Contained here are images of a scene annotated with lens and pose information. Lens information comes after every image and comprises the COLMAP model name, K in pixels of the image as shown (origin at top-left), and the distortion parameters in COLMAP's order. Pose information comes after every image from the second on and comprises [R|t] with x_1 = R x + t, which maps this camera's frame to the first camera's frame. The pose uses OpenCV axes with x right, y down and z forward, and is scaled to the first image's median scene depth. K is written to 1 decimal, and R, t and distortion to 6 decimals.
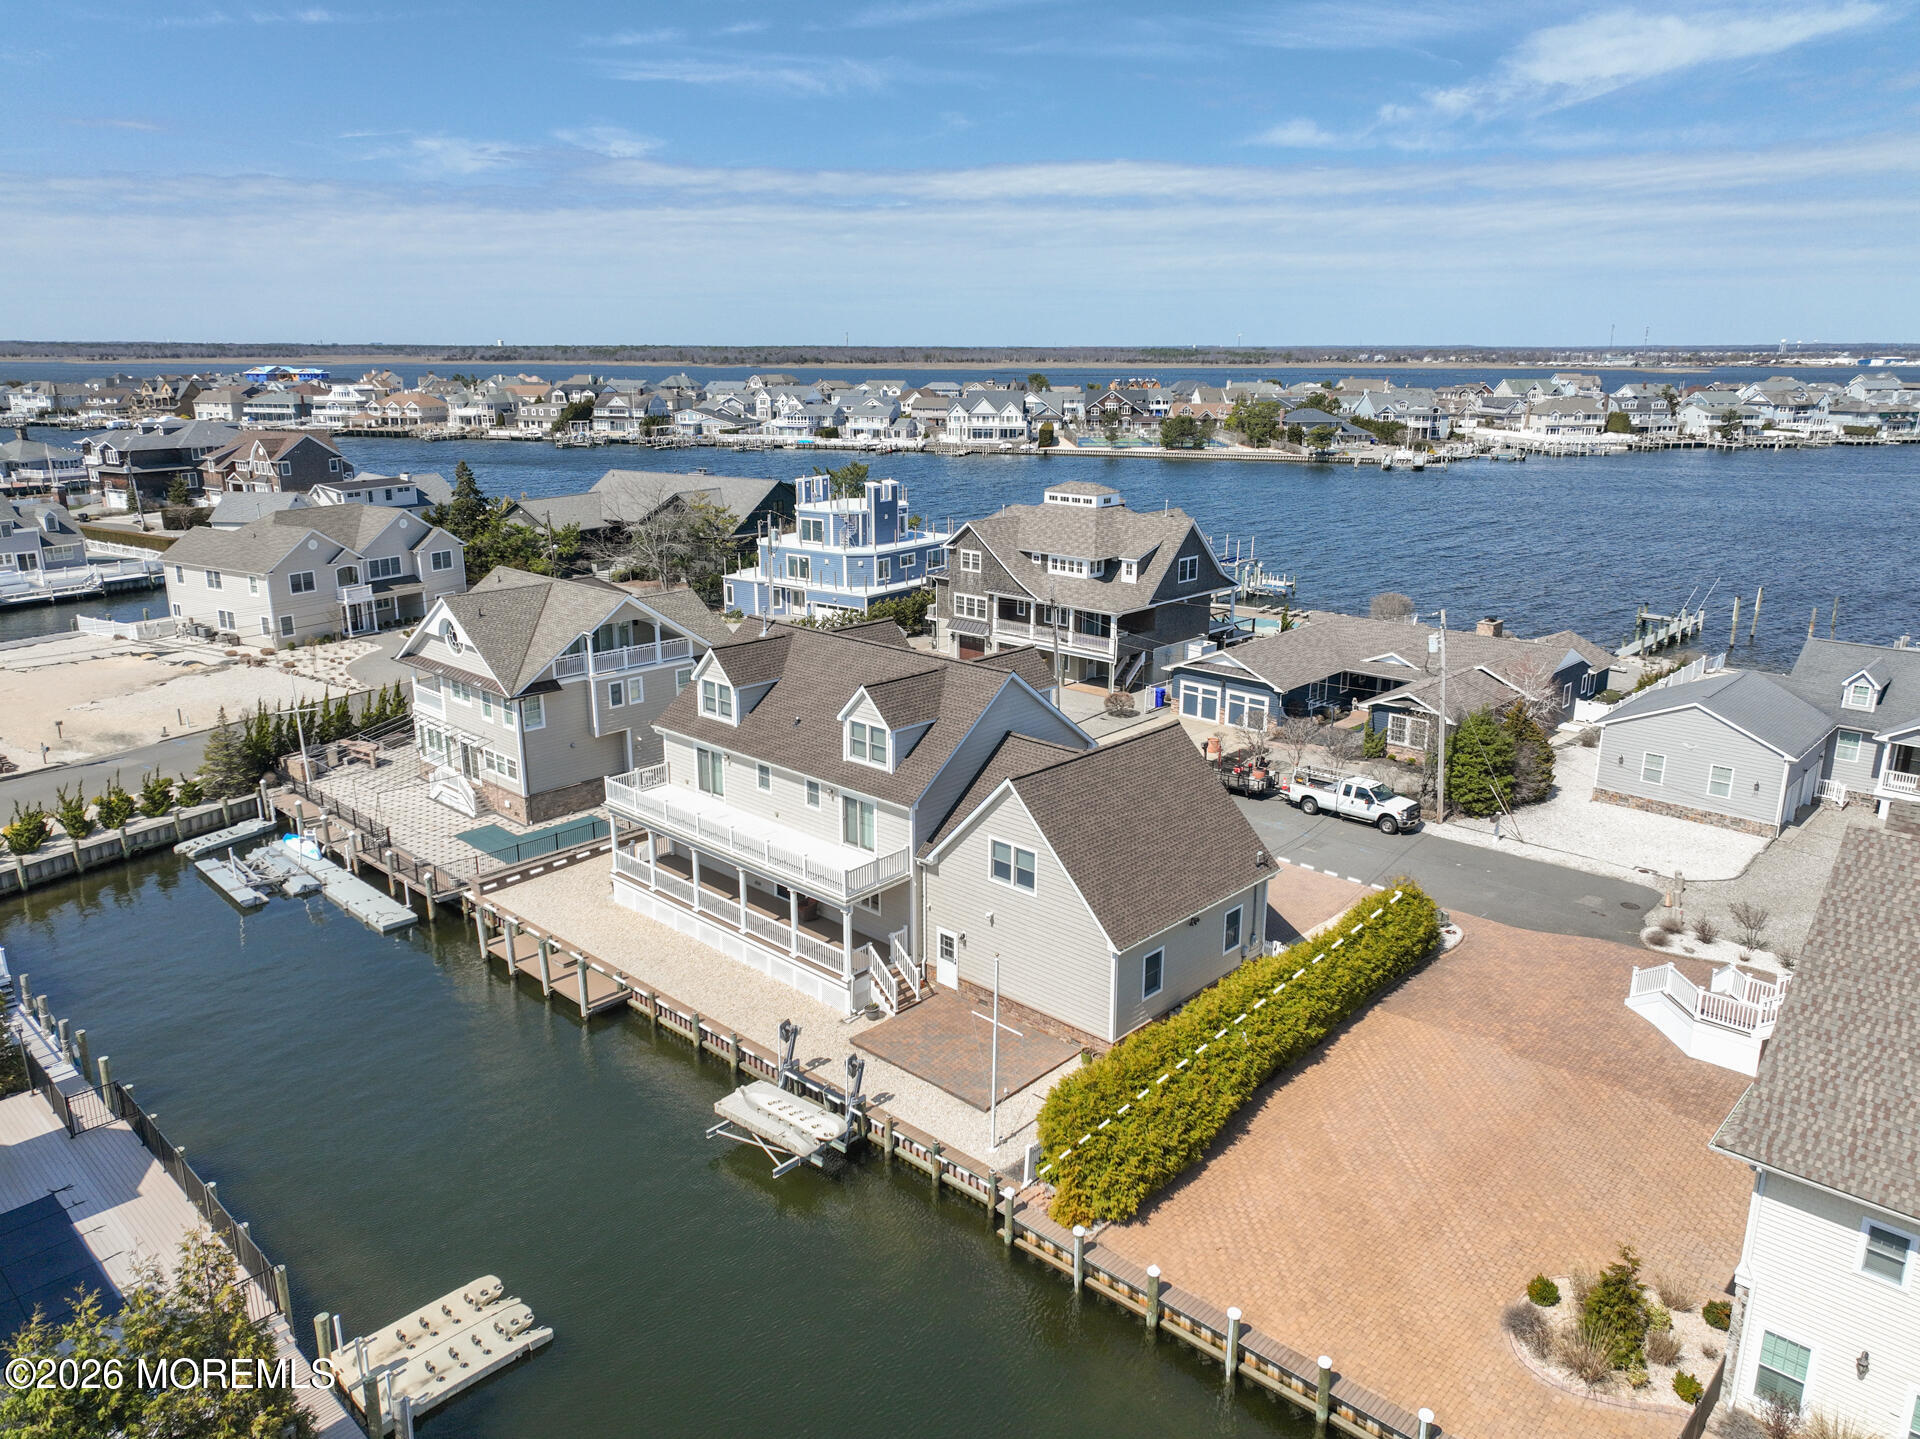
lens RADIAL K [[1343.6, 0, 960.0], [0, 1343.6, 719.5], [0, 0, 1]] dist [0.006703, 0.003328]
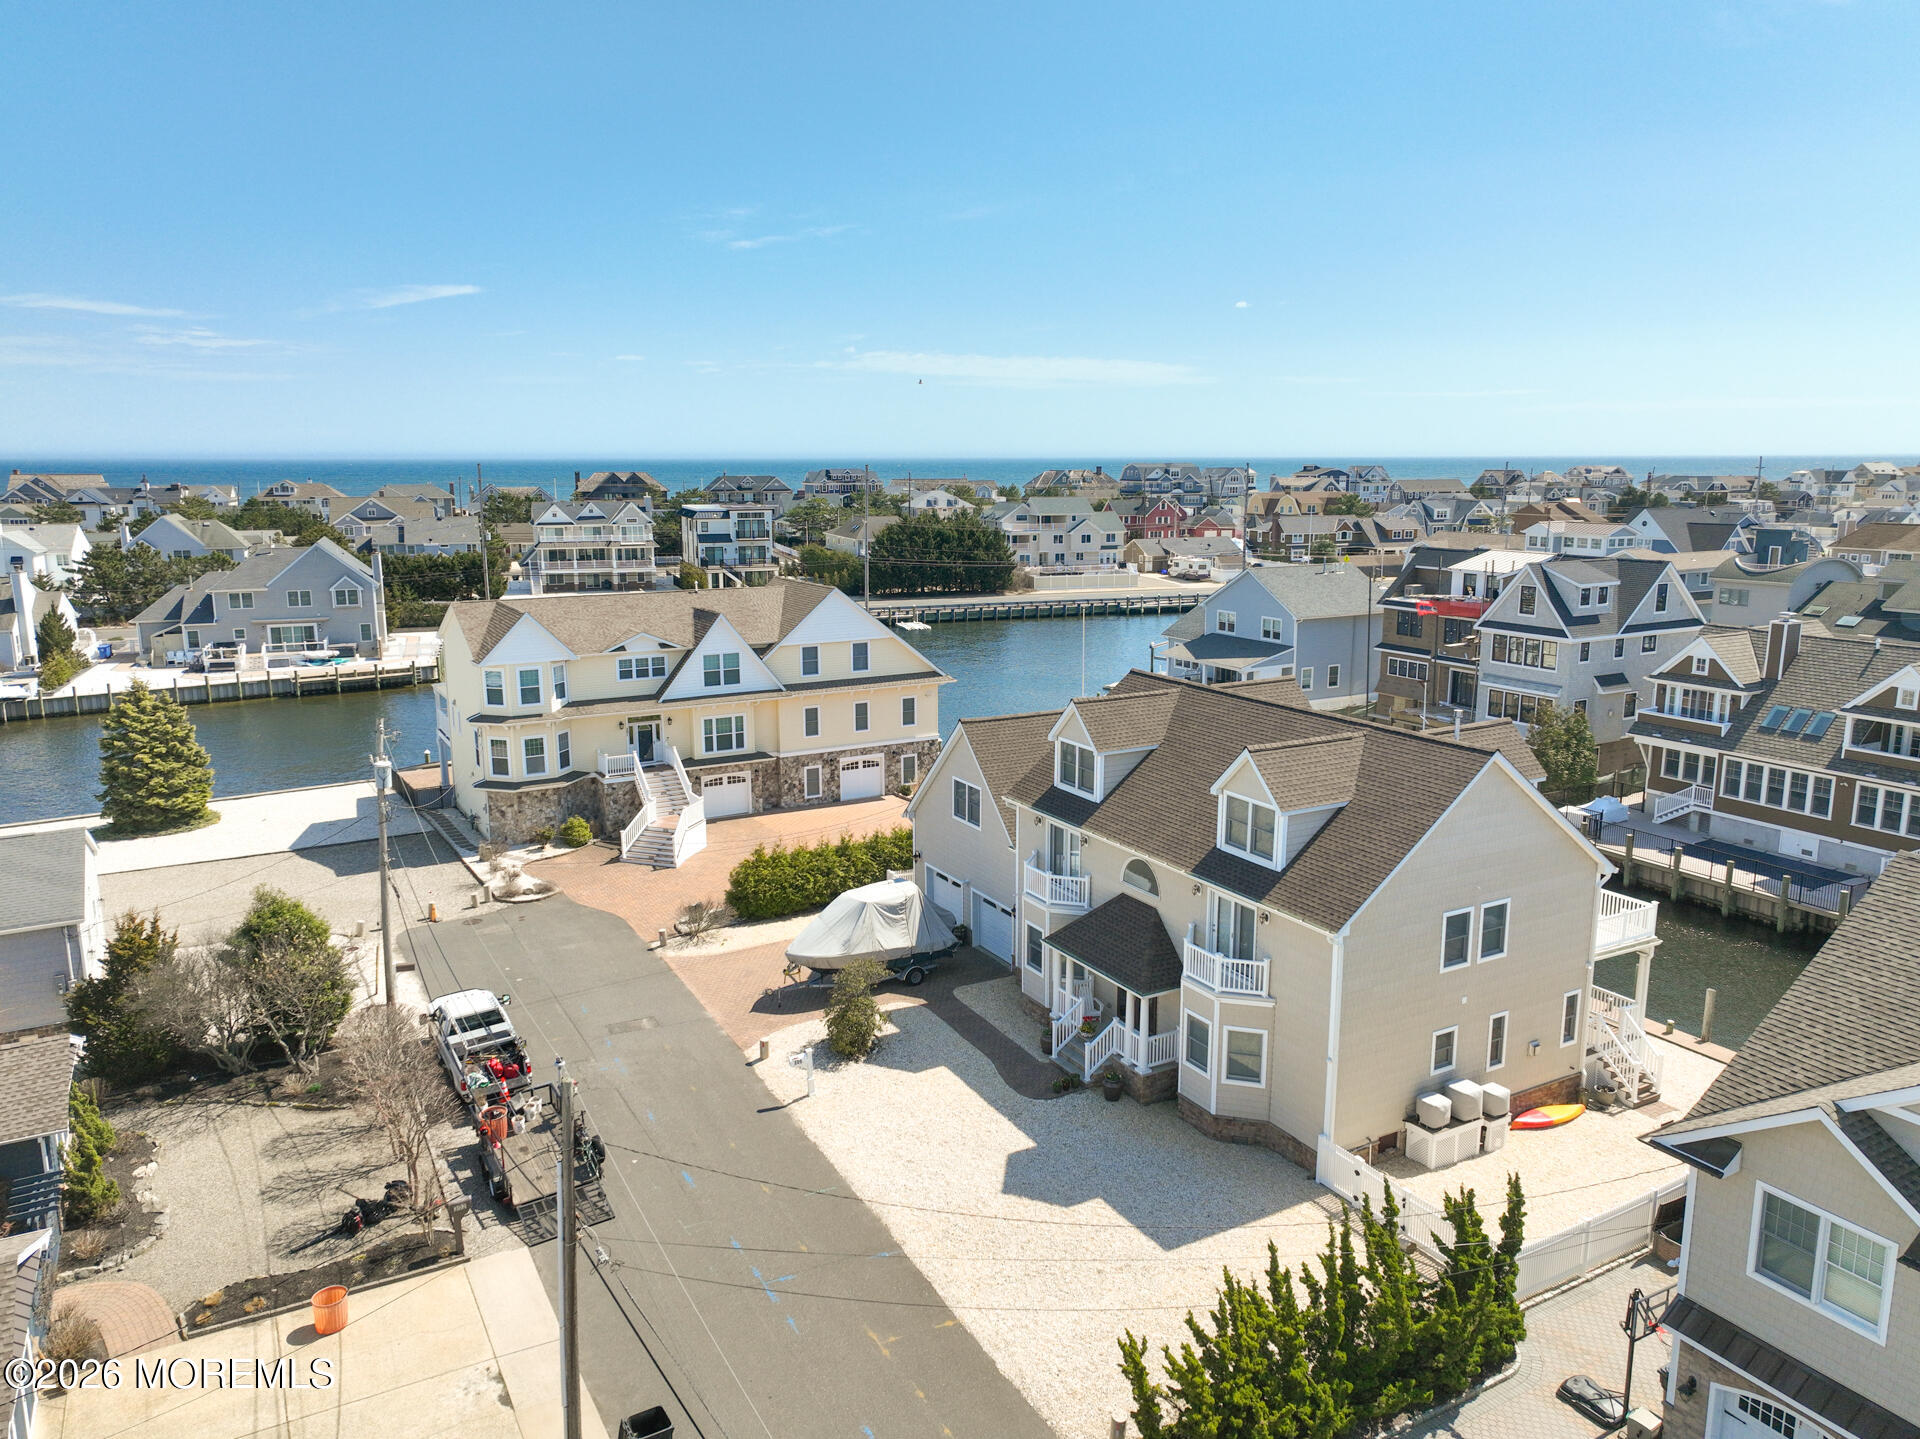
lens RADIAL K [[1349.1, 0, 960.5], [0, 1349.1, 715.0], [0, 0, 1]] dist [0.002649, 0.009194]
pose [[-0.955812, -0.054405, 0.288901, -0.092956], [0.079002, 0.899041, 0.430678, -0.327068], [-0.283165, 0.434471, -0.855016, 1.412737]]
